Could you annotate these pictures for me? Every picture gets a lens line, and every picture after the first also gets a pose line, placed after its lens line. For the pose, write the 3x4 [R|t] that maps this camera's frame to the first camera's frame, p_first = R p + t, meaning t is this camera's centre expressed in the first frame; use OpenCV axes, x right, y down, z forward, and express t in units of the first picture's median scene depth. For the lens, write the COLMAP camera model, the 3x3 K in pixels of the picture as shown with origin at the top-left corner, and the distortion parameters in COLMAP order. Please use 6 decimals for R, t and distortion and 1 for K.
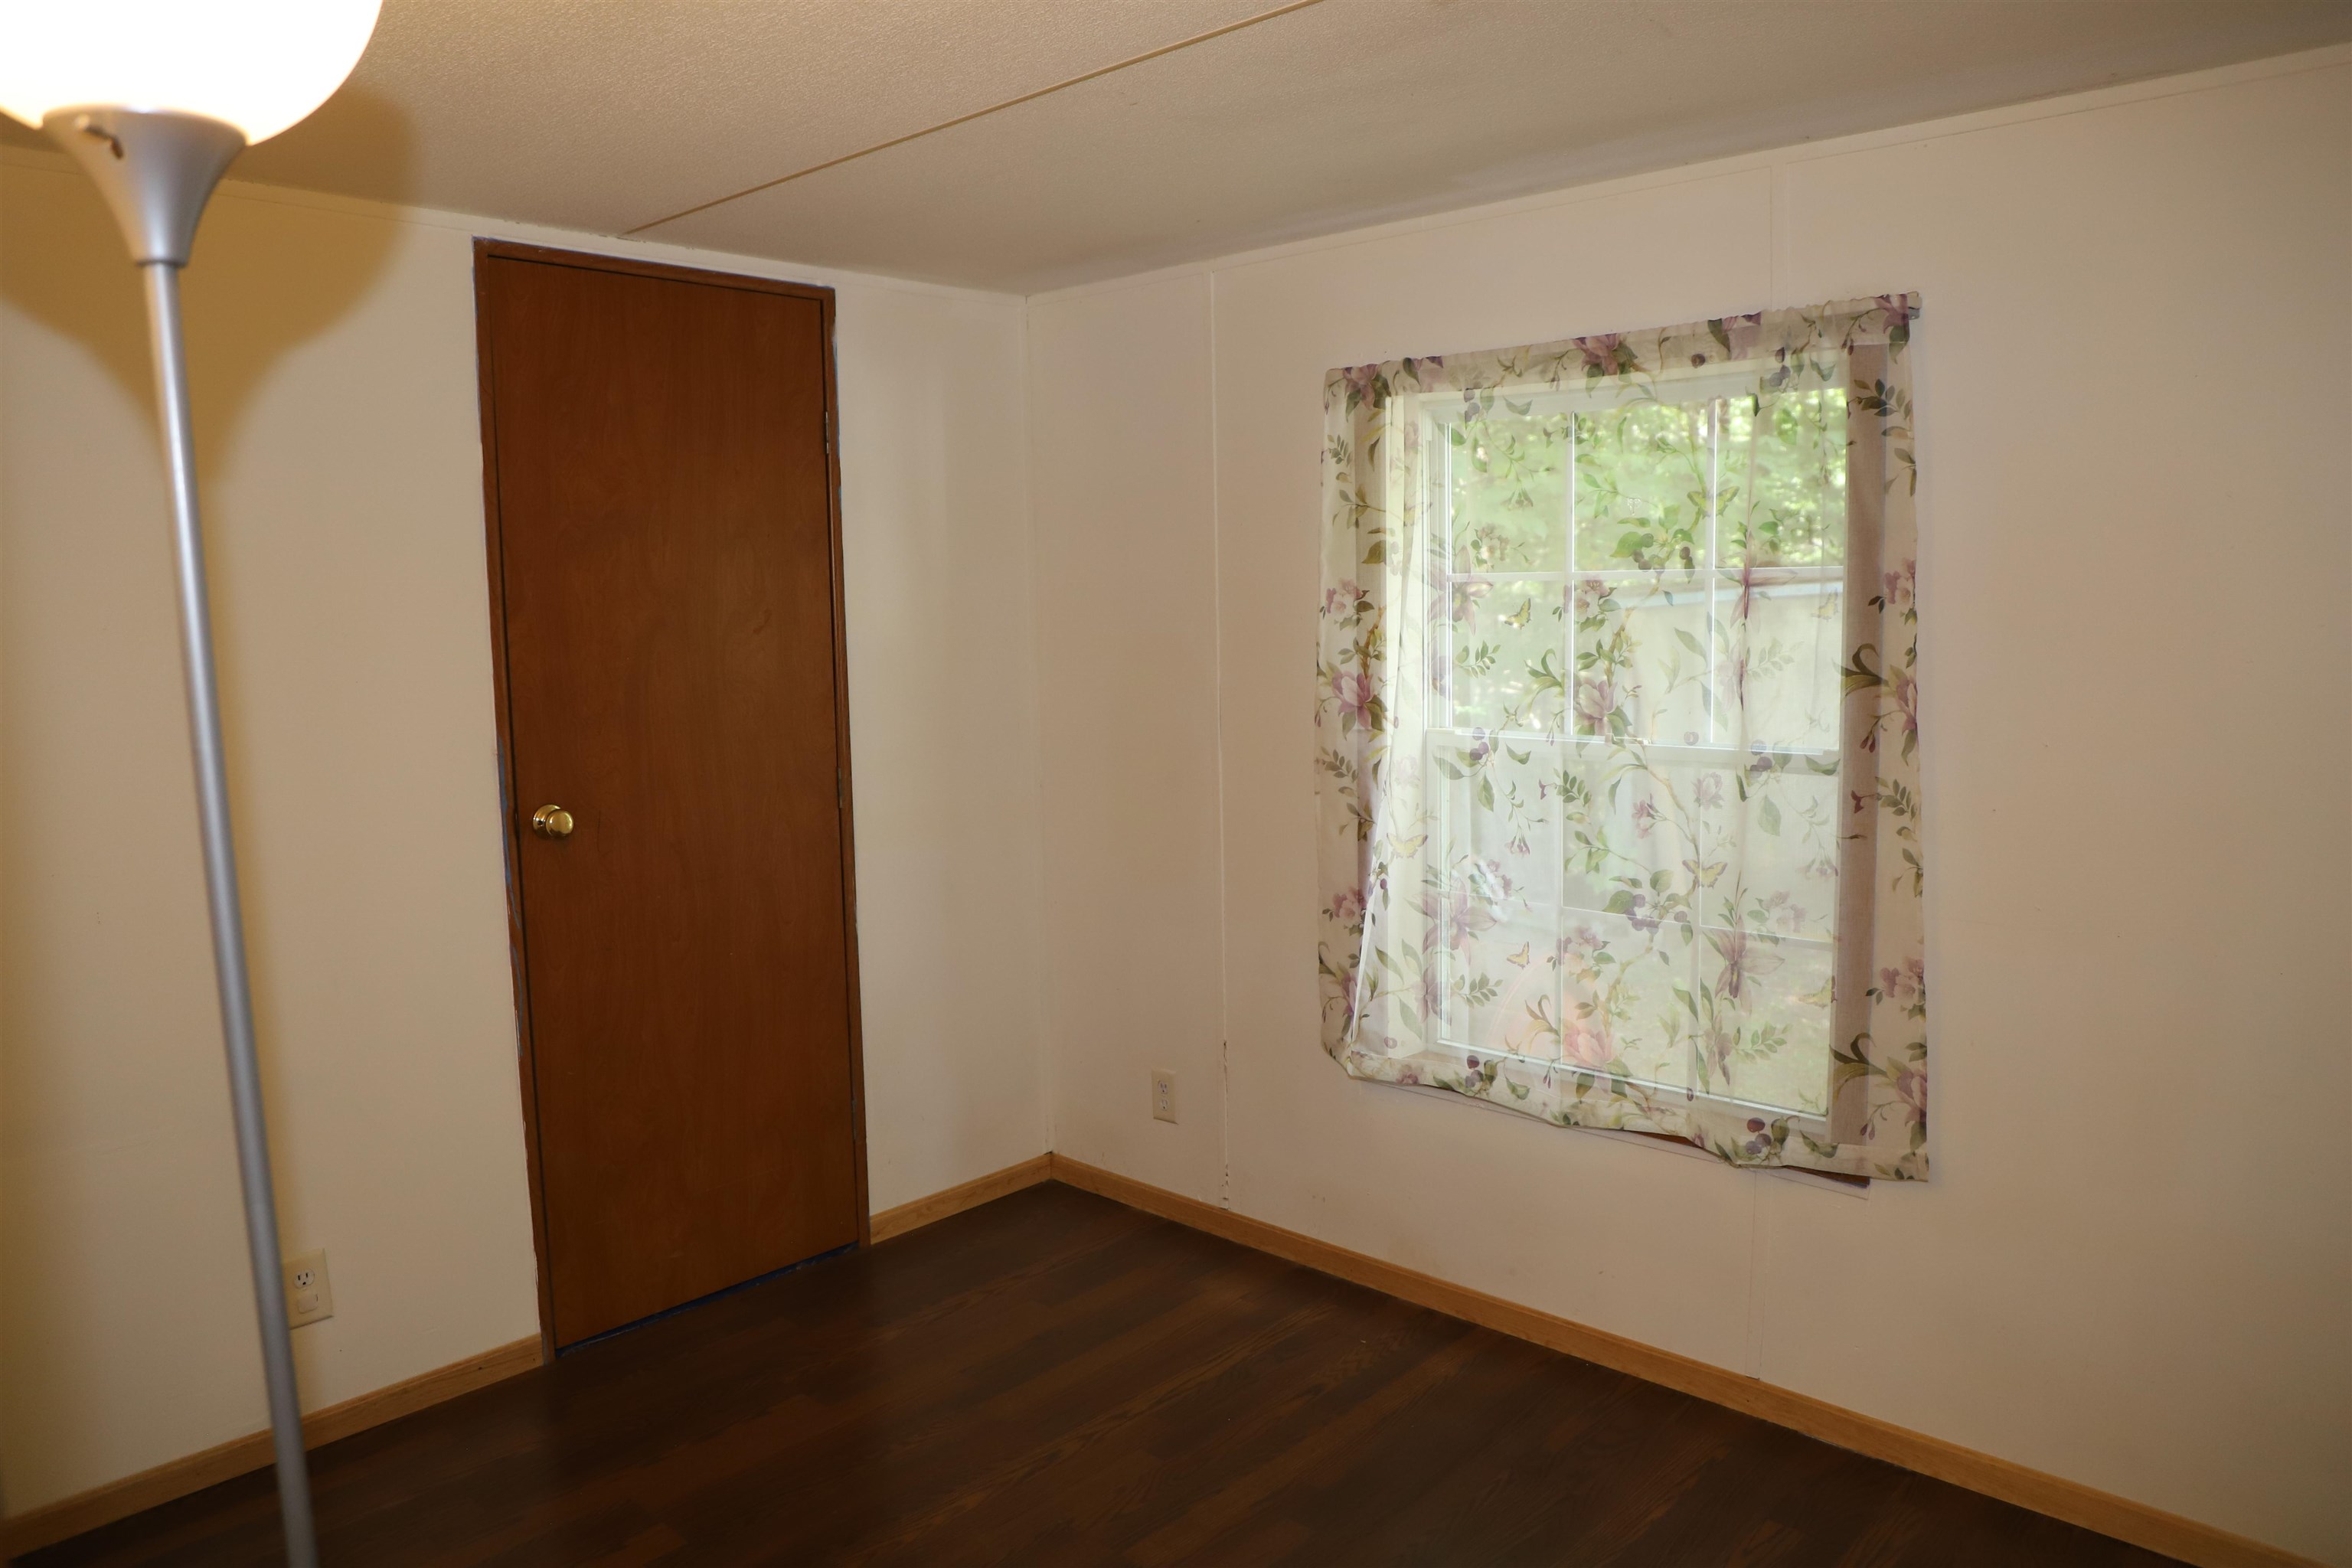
lens RADIAL K [[1595.4, 0, 1184.5], [0, 1595.4, 771.5], [0, 0, 1]] dist [-0.079856, 0.040002]
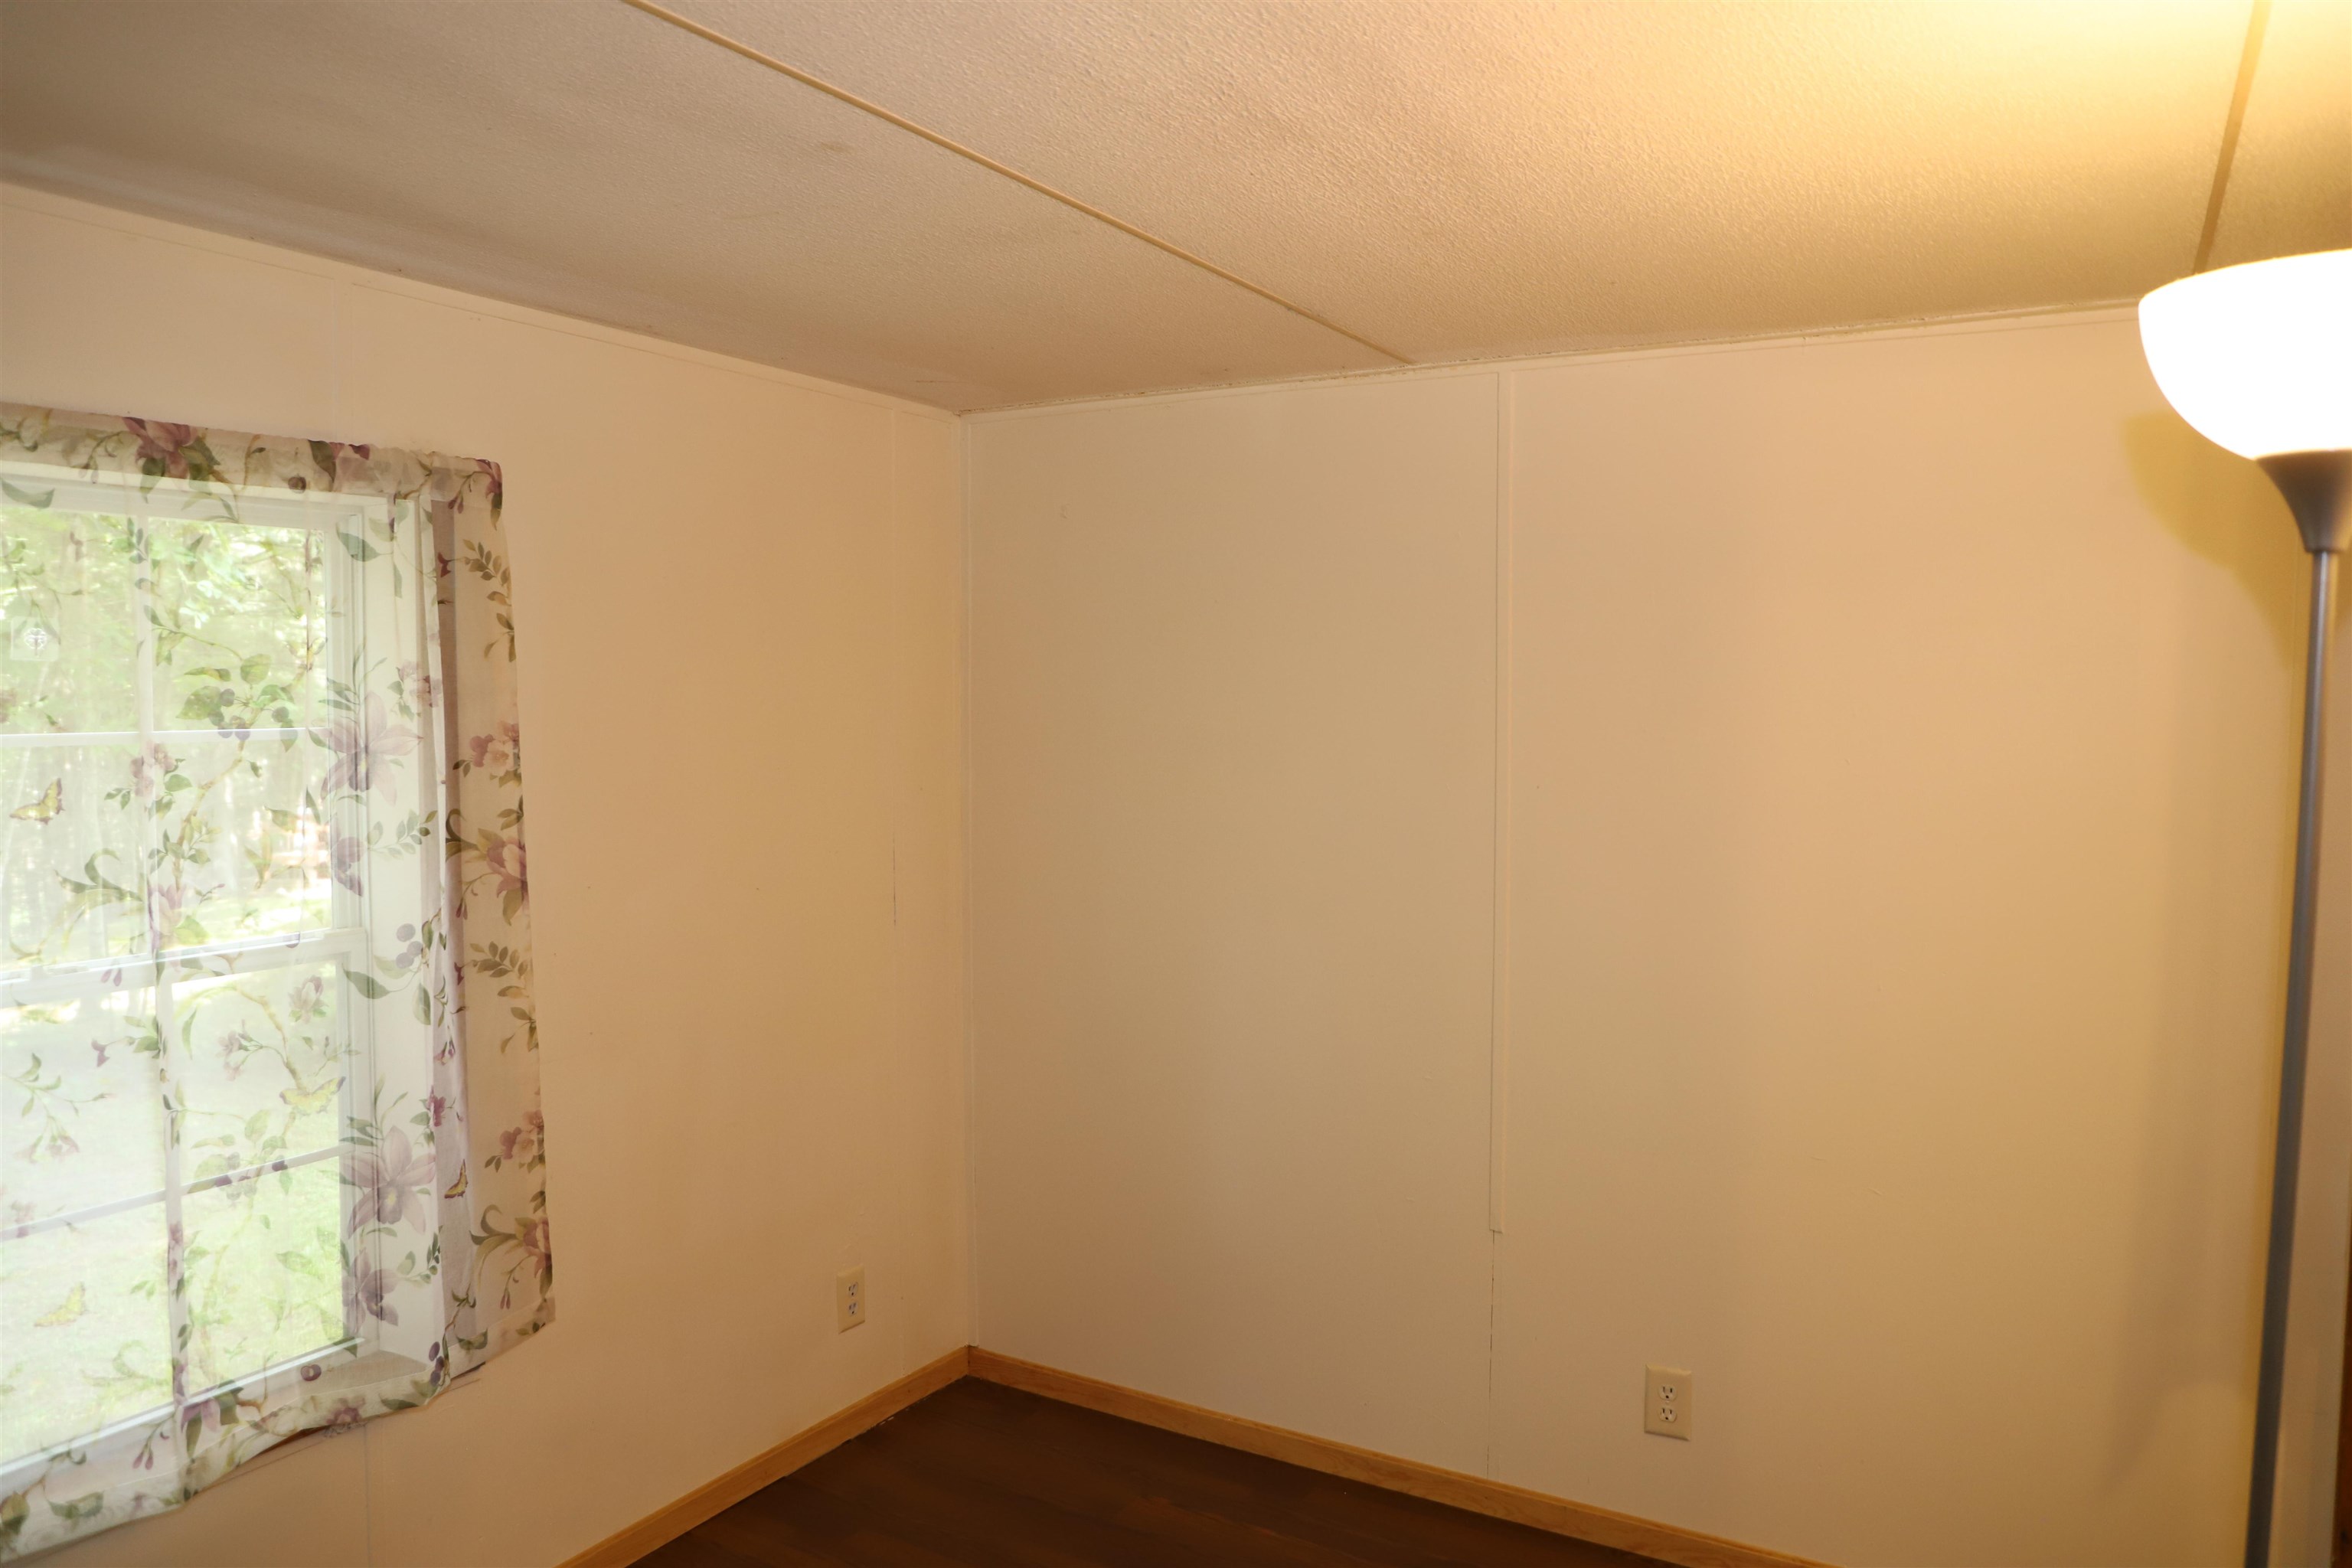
lens RADIAL K [[1624.9, 0, 1140.5], [0, 1624.9, 778.7], [0, 0, 1]] dist [-0.096382, 0.047462]
pose [[-0.214675, -0.034853, 0.976064, -0.574204], [0.111869, 0.991909, 0.060023, -0.104054], [-0.970258, 0.122077, -0.209039, 0.740562]]
